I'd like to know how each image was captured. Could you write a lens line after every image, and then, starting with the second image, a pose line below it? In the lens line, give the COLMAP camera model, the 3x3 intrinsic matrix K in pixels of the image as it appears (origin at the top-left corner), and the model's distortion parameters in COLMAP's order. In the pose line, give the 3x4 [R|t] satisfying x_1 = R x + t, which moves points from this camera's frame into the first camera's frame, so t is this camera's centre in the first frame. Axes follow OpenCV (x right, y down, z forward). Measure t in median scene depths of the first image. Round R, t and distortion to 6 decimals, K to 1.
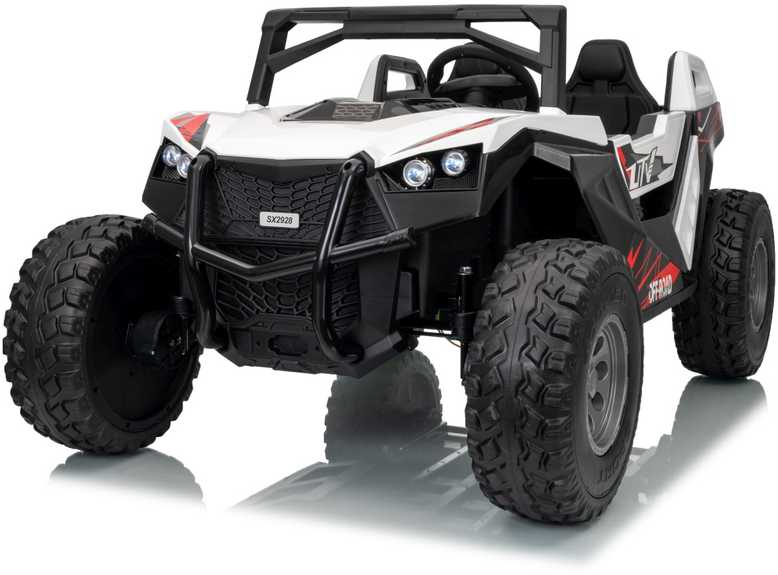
lens RADIAL K [[1389.1, 0, 361.7], [0, 1389.1, 245.5], [0, 0, 1]] dist [-0.040209, 0.000000]
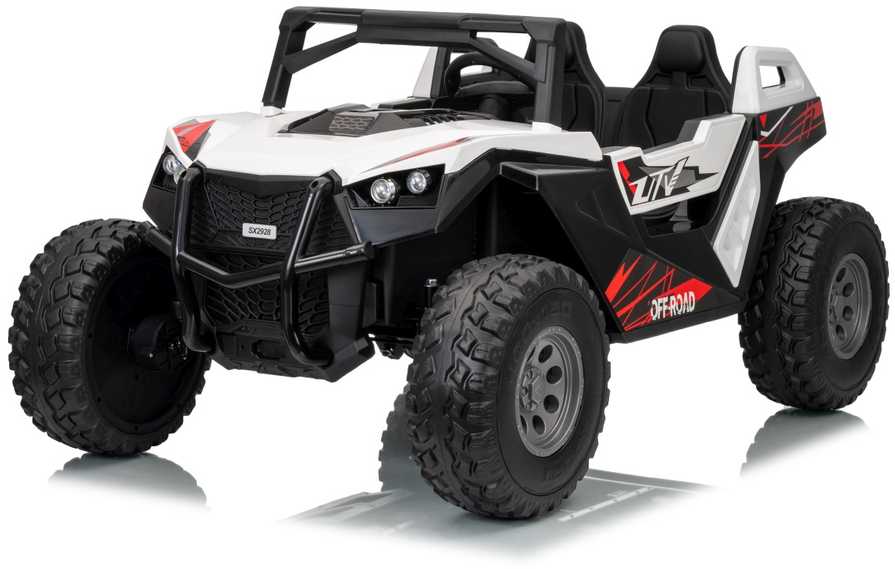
lens RADIAL K [[2542.1, 0, 453.6], [0, 2542.1, 285.0], [0, 0, 1]] dist [-0.094853, 0.000000]
pose [[0.993680, 0.023354, -0.109790, 0.280935], [-0.020740, 0.999475, 0.024896, -0.026657], [0.110314, -0.022462, 0.993643, -0.853445]]
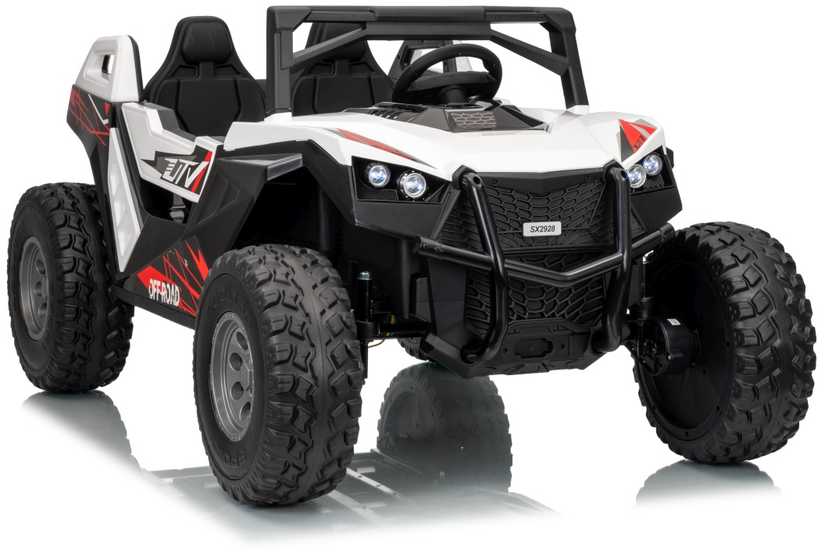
lens RADIAL K [[2492.4, 0, 409.2], [0, 2492.4, 272.3], [0, 0, 1]] dist [0.020365, 0.000000]
pose [[0.622452, -0.101166, 0.776092, -1.479531], [0.084154, 0.994513, 0.062143, -0.103833], [-0.778120, 0.026631, 0.627550, -0.104648]]
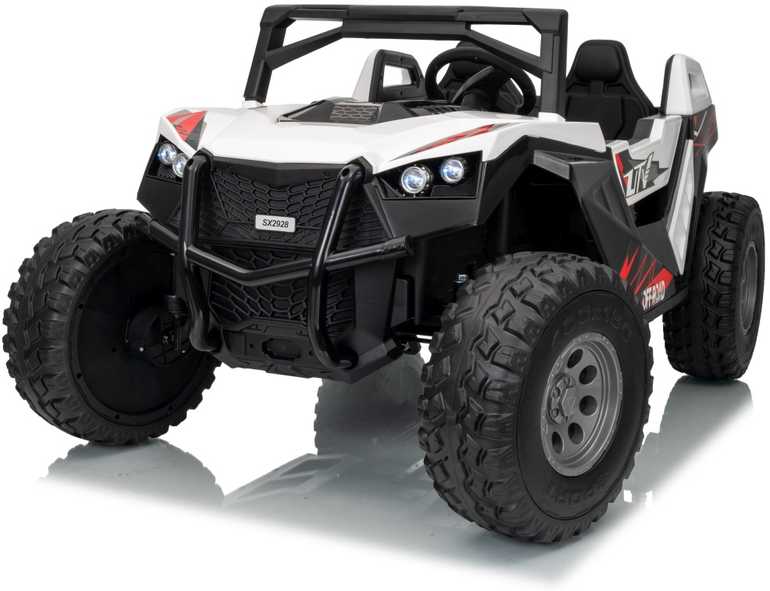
lens RADIAL K [[1338.2, 0, 361.1], [0, 1338.2, 264.2], [0, 0, 1]] dist [-0.008564, 0.000000]
pose [[0.999755, 0.020090, 0.009252, -0.005699], [-0.020394, 0.999213, 0.034028, -0.021448], [-0.008561, -0.034209, 0.999378, 0.040191]]
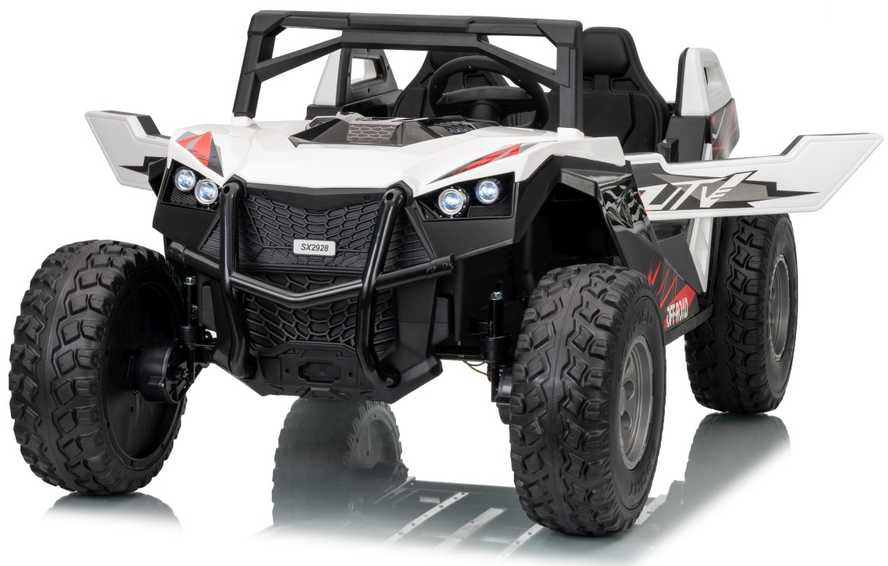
lens RADIAL K [[2690.0, 0, 436.4], [0, 2690.0, 289.4], [0, 0, 1]] dist [-0.070737, 0.000000]
pose [[0.989043, -0.011249, 0.147201, -0.239906], [0.008787, 0.999811, 0.017363, -0.019602], [-0.147369, -0.015879, 0.988954, -0.875323]]
